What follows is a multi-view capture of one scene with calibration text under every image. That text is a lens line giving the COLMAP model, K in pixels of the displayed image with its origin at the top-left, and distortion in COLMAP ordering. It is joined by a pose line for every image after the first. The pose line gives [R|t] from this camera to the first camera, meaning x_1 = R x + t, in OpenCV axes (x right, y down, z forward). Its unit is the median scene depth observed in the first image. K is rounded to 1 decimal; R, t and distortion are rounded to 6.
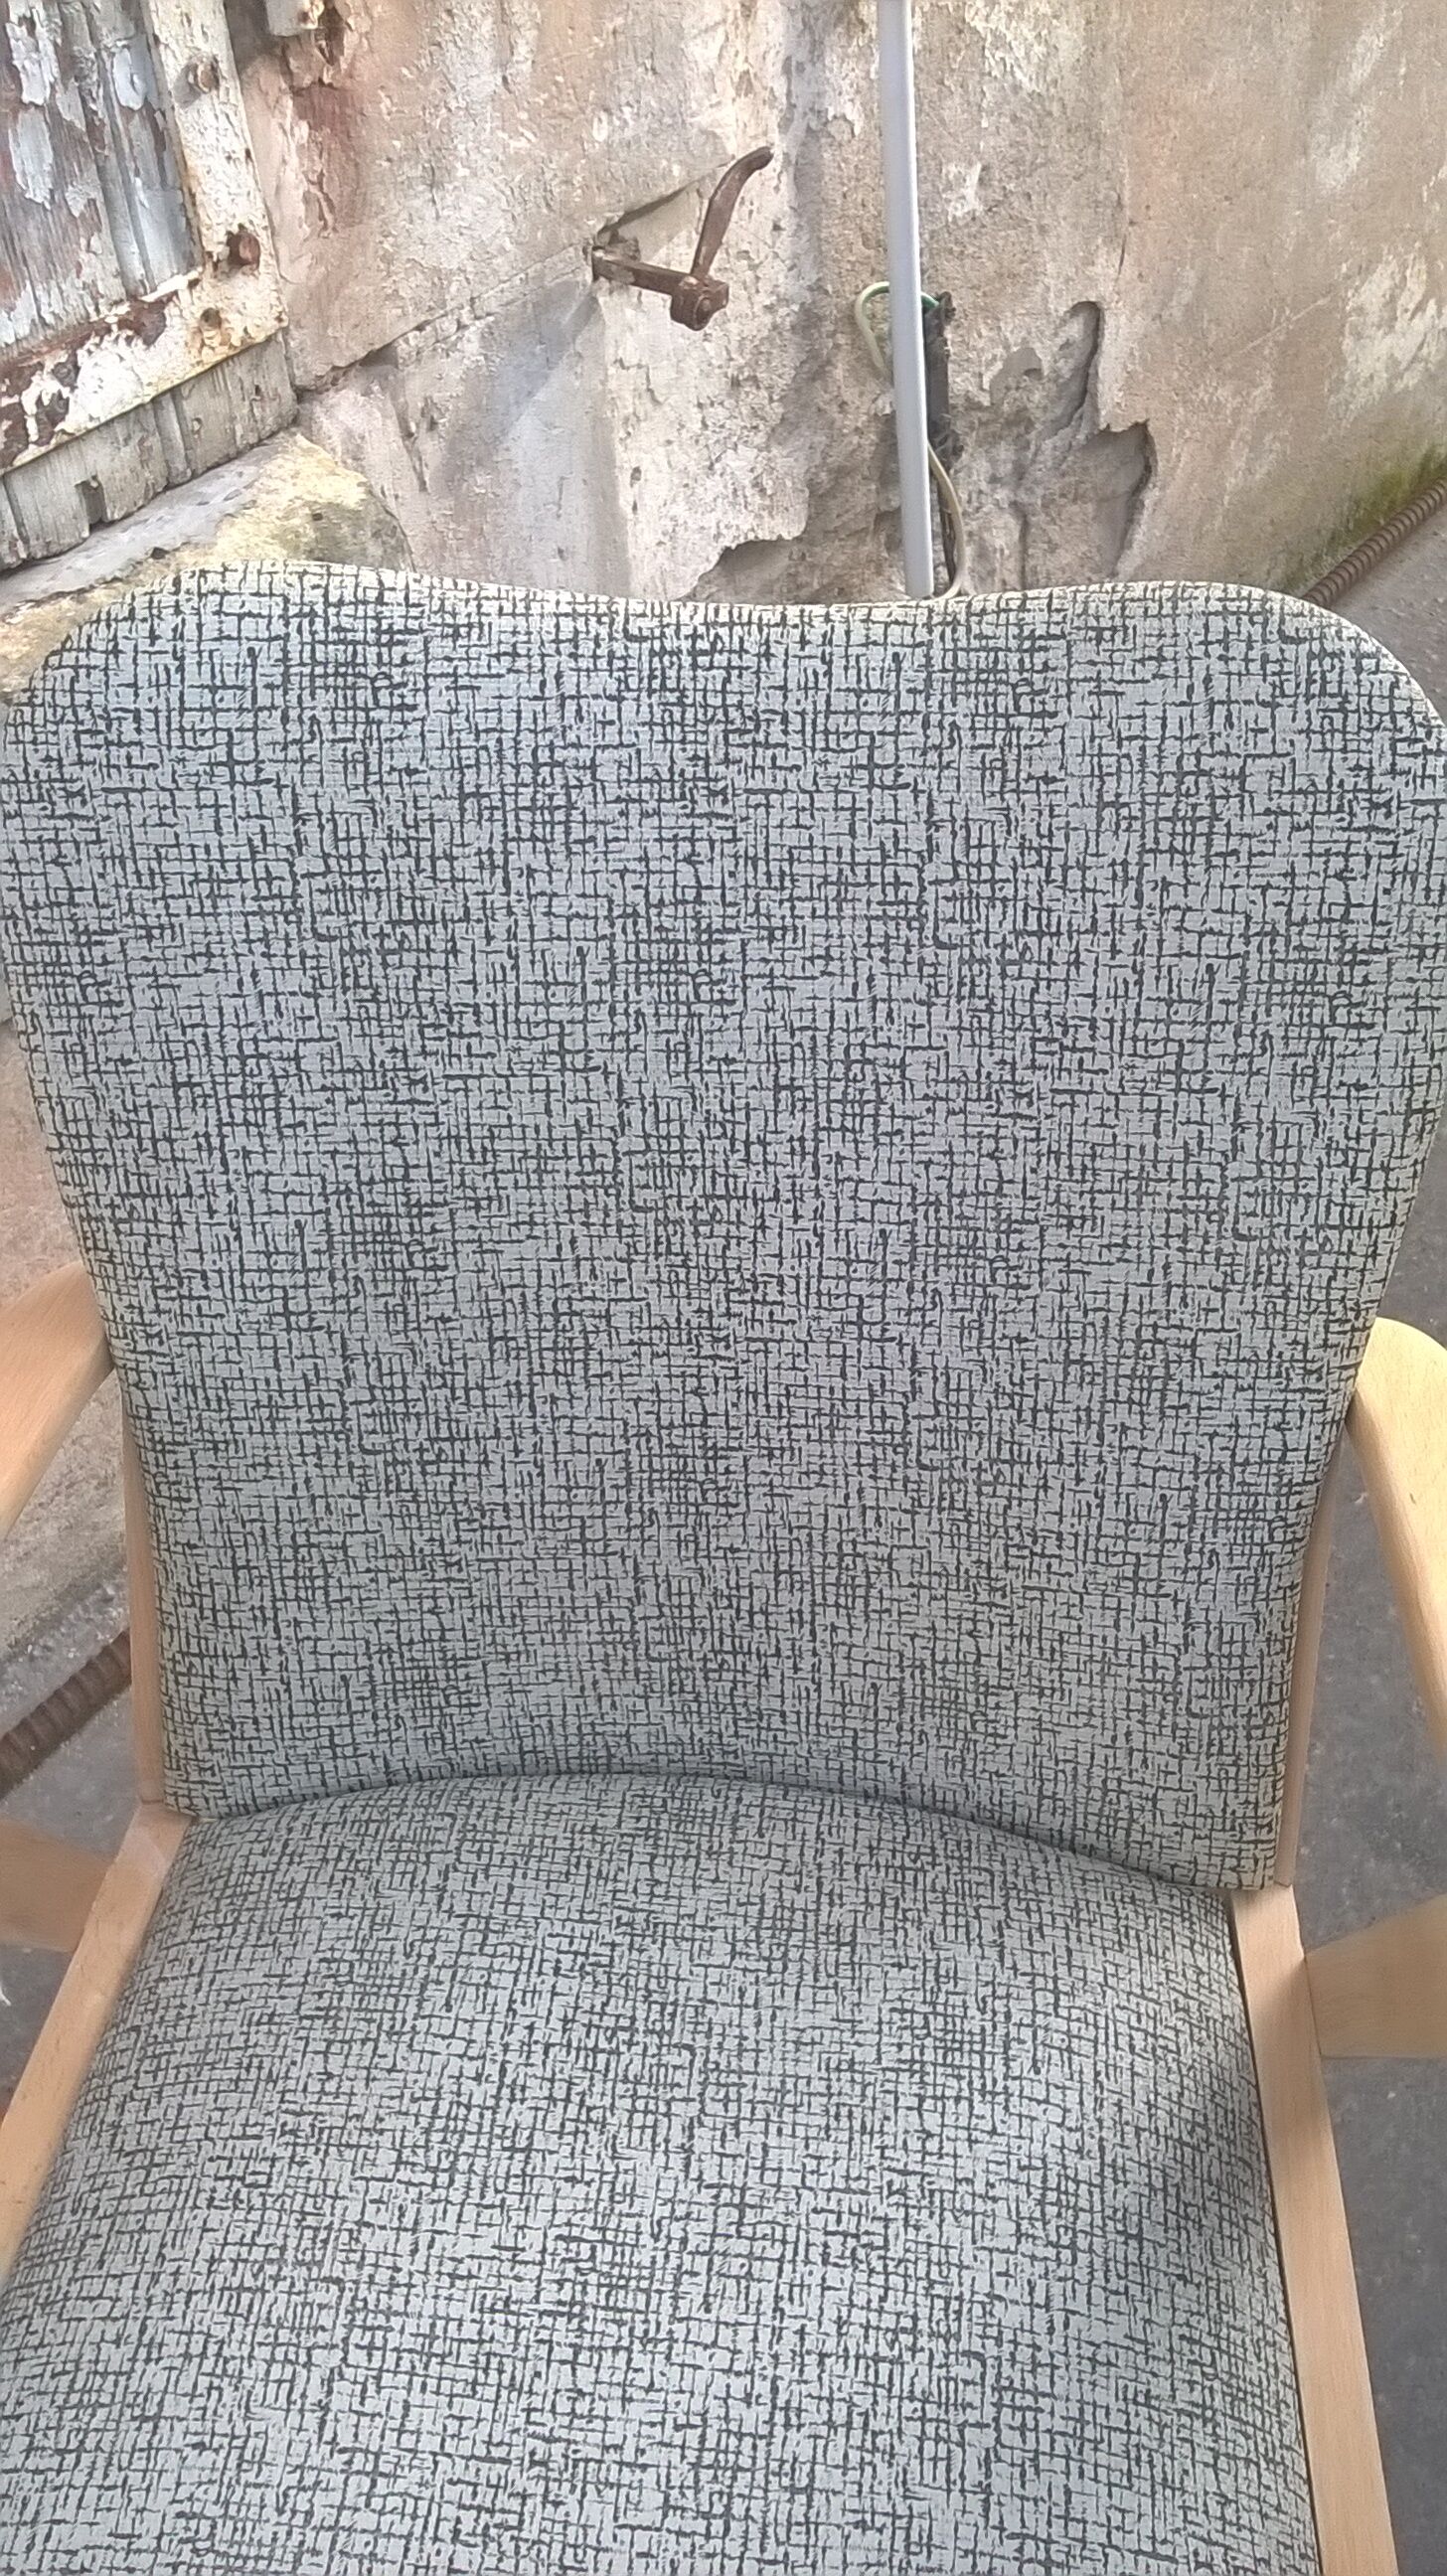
lens RADIAL K [[2269.8, 0, 753.5], [0, 2269.8, 1294.9], [0, 0, 1]] dist [0.045209, -0.182254]
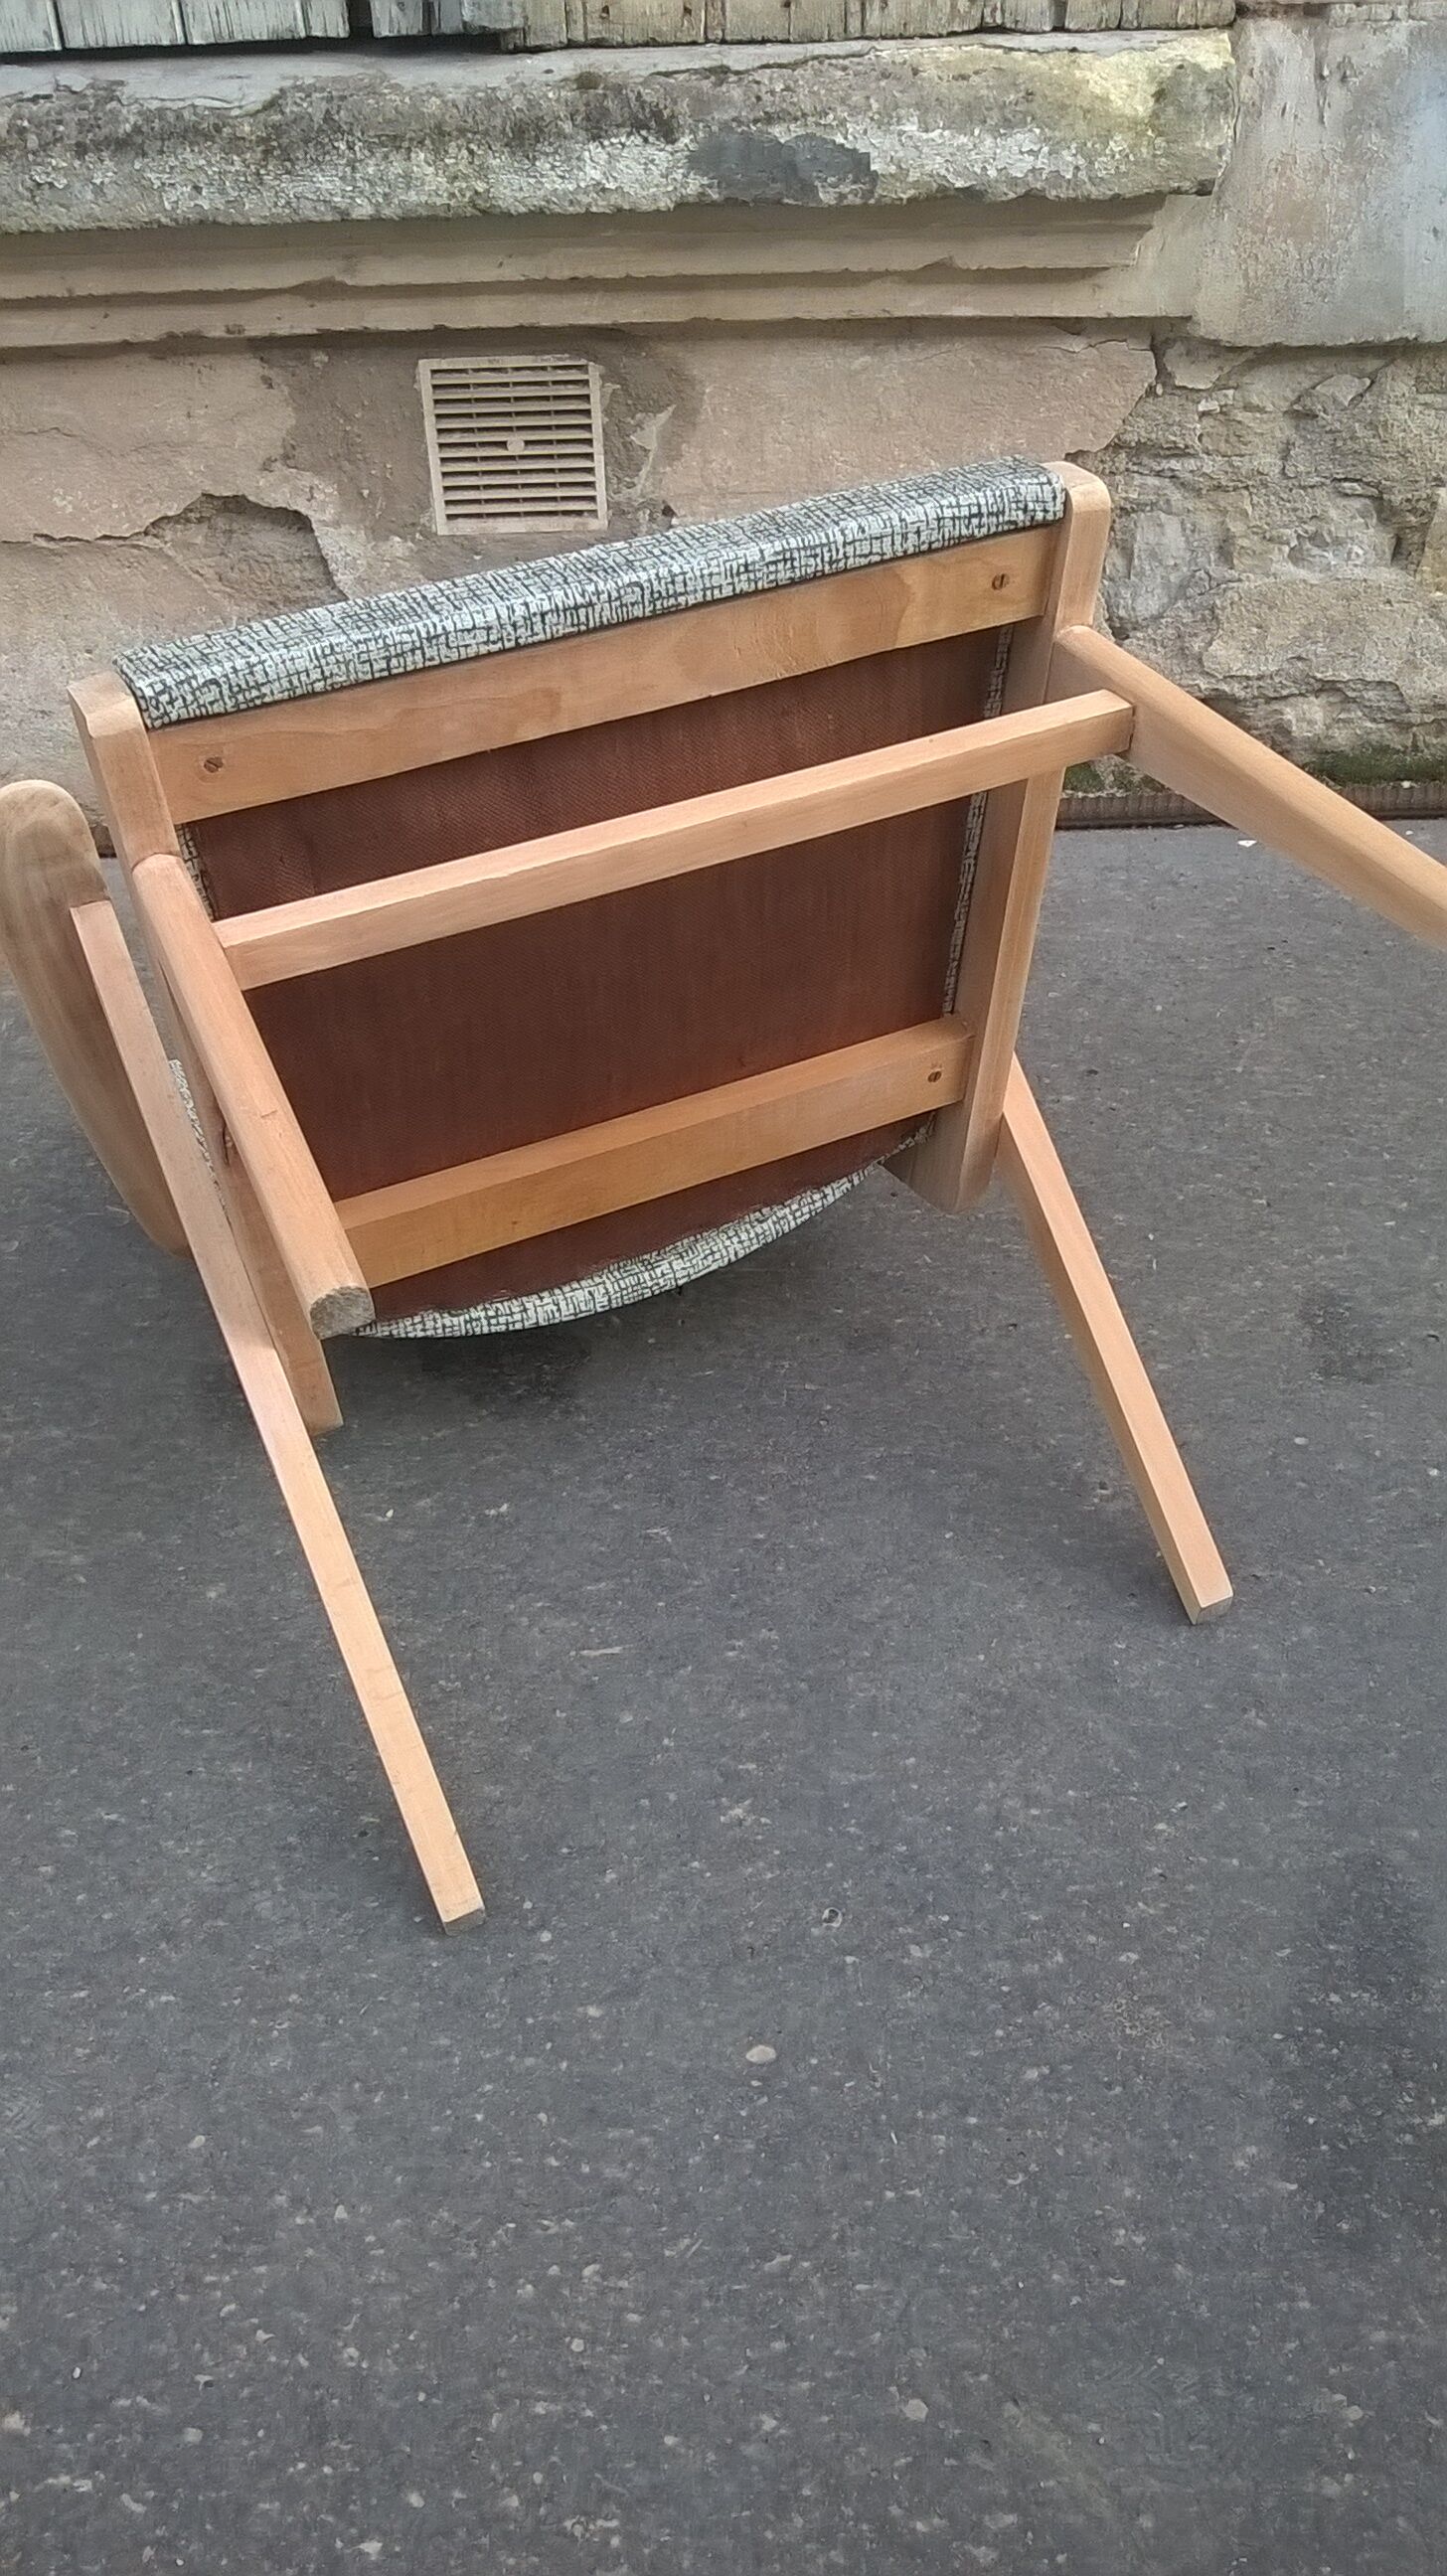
lens RADIAL K [[2269.8, 0, 761.8], [0, 2269.8, 1315.2], [0, 0, 1]] dist [0.045209, -0.182254]
pose [[0.623550, 0.529104, -0.575529, 1.280569], [-0.565315, 0.813663, 0.135545, 0.393583], [0.540004, 0.240836, 0.806470, -0.222530]]
